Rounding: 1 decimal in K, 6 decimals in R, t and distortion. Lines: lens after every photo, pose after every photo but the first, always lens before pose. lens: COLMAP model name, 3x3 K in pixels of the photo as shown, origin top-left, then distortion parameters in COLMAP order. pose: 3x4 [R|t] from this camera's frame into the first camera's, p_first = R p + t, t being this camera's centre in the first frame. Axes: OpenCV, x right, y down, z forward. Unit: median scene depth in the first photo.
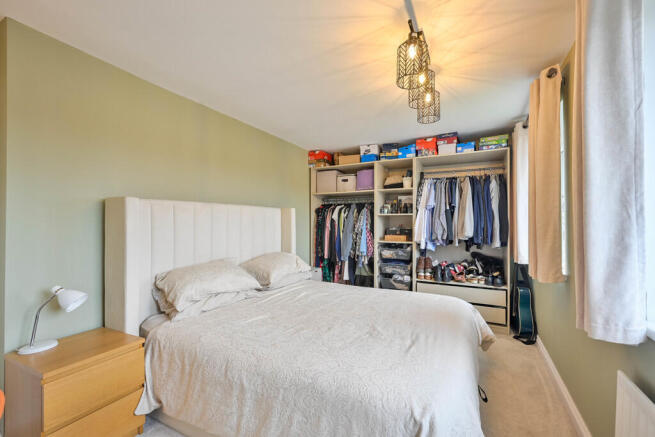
lens RADIAL K [[264.5, 0, 340.9], [0, 264.5, 221.5], [0, 0, 1]] dist [0.002993, 0.000388]
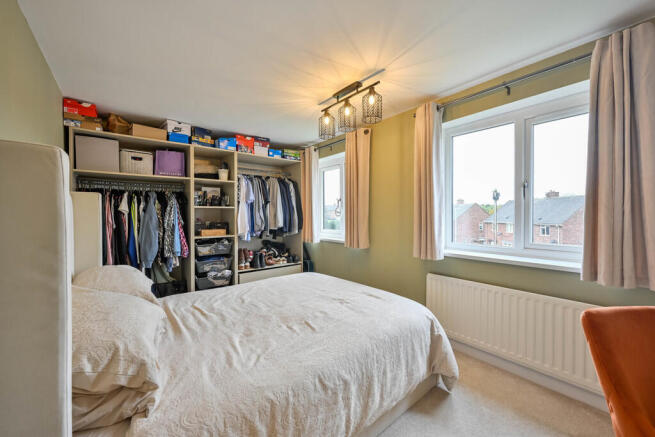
lens RADIAL K [[264.5, 0, 327.5], [0, 264.5, 215.9], [0, 0, 1]] dist [0.002993, 0.000388]
pose [[0.417772, -0.008580, 0.908511, -0.478406], [0.003686, 0.999963, 0.007749, -0.001421], [-0.908544, 0.000111, 0.417789, 0.246471]]
